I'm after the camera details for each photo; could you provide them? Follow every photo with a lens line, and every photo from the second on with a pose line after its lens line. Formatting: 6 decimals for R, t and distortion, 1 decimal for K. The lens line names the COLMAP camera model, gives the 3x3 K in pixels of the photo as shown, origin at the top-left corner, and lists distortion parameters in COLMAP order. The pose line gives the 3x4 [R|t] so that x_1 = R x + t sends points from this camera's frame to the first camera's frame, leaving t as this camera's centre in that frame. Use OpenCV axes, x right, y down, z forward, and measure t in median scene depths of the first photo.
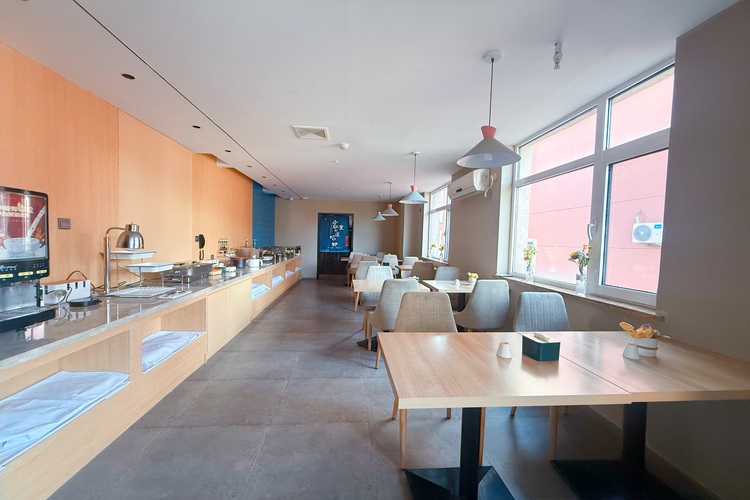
lens RADIAL K [[299.7, 0, 369.8], [0, 299.7, 252.2], [0, 0, 1]] dist [0.002831, 0.000248]
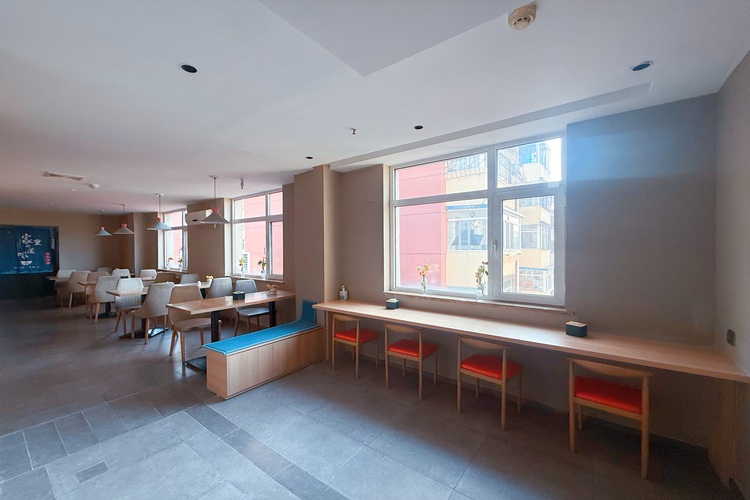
lens RADIAL K [[299.7, 0, 368.9], [0, 299.7, 253.6], [0, 0, 1]] dist [0.002831, 0.000248]
pose [[0.670018, -0.042780, 0.741111, -0.303276], [0.055539, 0.998429, 0.007422, -0.016544], [-0.740265, 0.036187, 0.671341, -0.803392]]
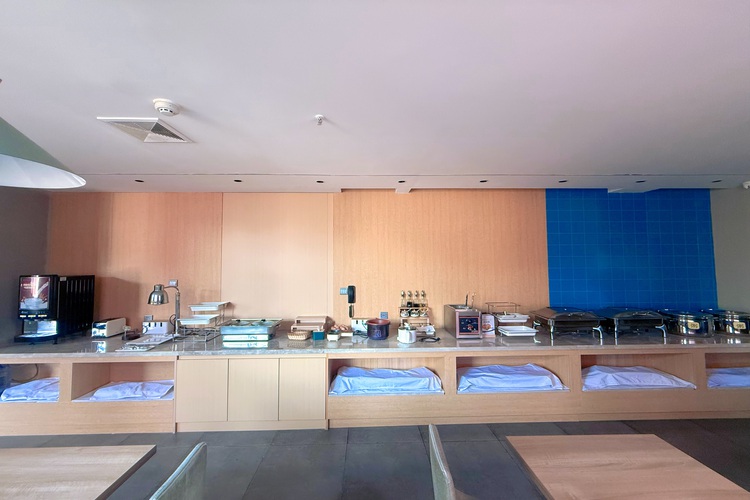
lens RADIAL K [[299.7, 0, 375.6], [0, 299.7, 251.6], [0, 0, 1]] dist [0.002831, 0.000248]
pose [[-0.033251, -0.058258, -0.997748, 0.349916], [-0.040370, 0.997563, -0.056901, -0.144938], [0.998631, 0.038388, -0.035522, 1.440213]]
